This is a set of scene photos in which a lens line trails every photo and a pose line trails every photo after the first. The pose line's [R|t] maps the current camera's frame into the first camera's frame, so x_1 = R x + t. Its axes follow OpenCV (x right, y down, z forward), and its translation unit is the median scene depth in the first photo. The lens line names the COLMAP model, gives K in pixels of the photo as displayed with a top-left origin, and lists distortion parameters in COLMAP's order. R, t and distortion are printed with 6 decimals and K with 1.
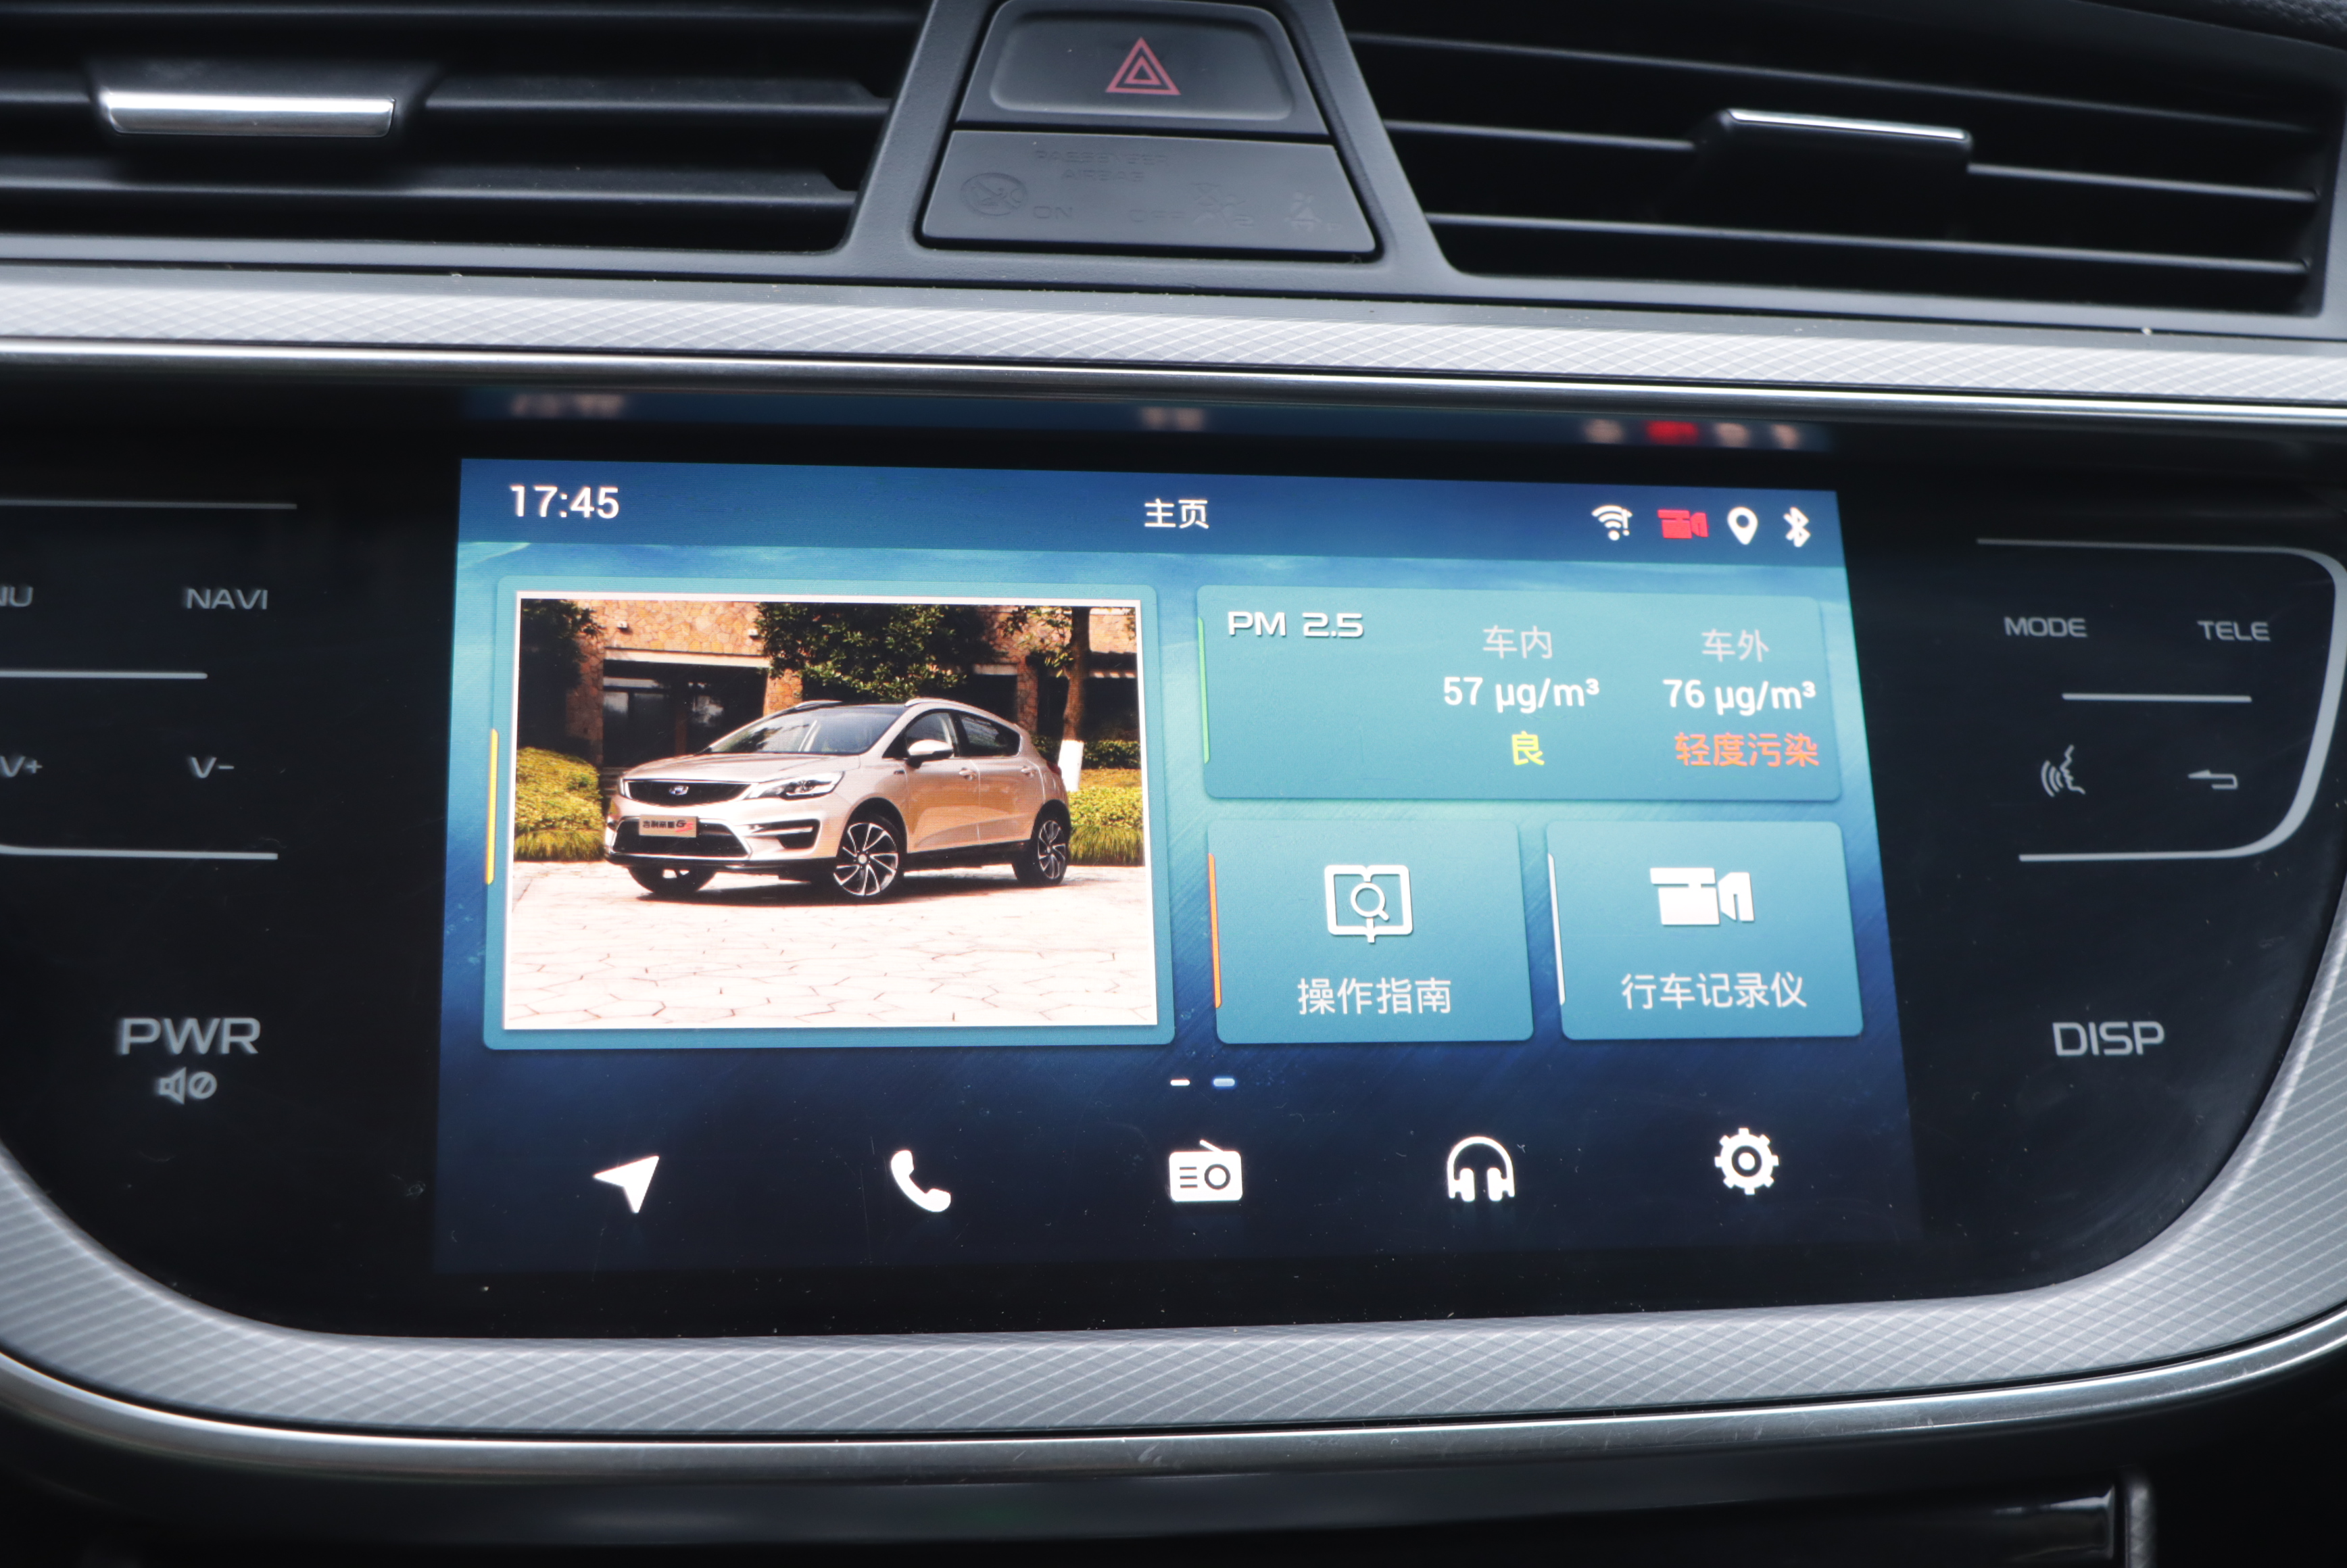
lens RADIAL K [[2650.4, 0, 1185.4], [0, 2650.4, 845.7], [0, 0, 1]] dist [-0.041222, 0.000000]
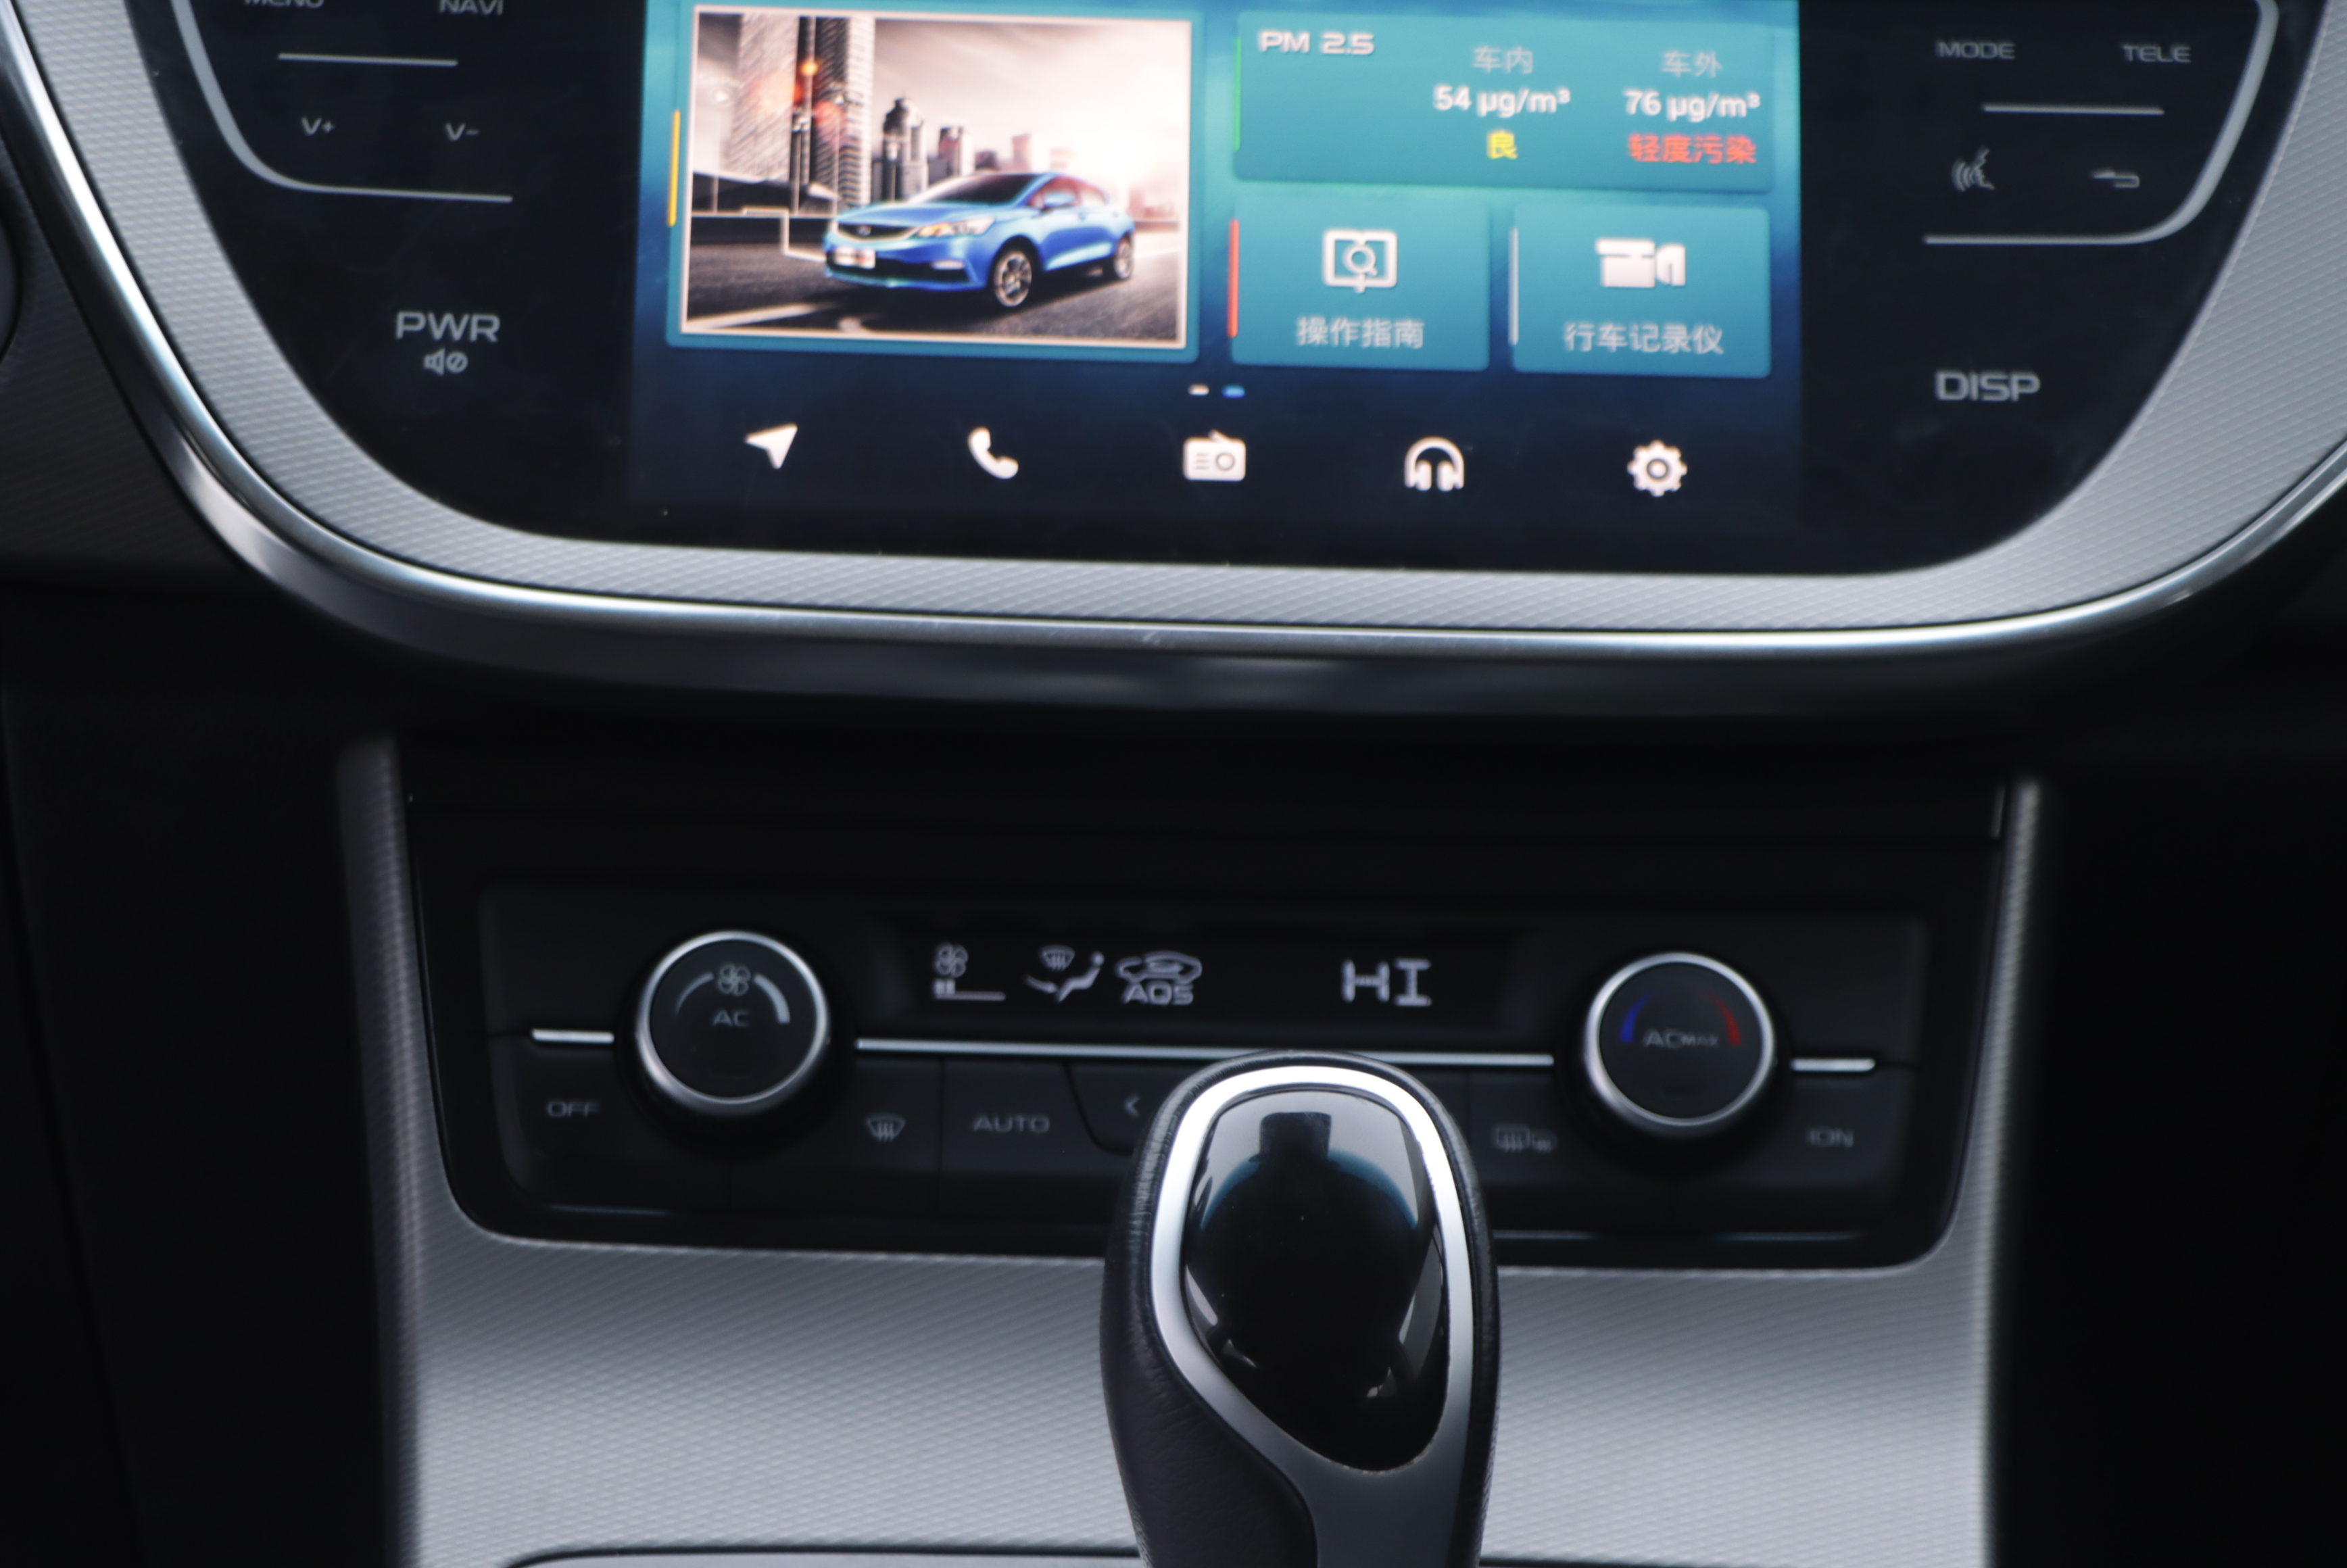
lens RADIAL K [[6132.5, 0, 1199.6], [0, 6132.5, 858.9], [0, 0, 1]] dist [0.290410, 0.000000]
pose [[0.991413, 0.018596, -0.129441, 0.374875], [-0.023409, 0.999086, -0.035767, 0.408891], [0.128658, 0.038490, 0.990942, -1.870508]]
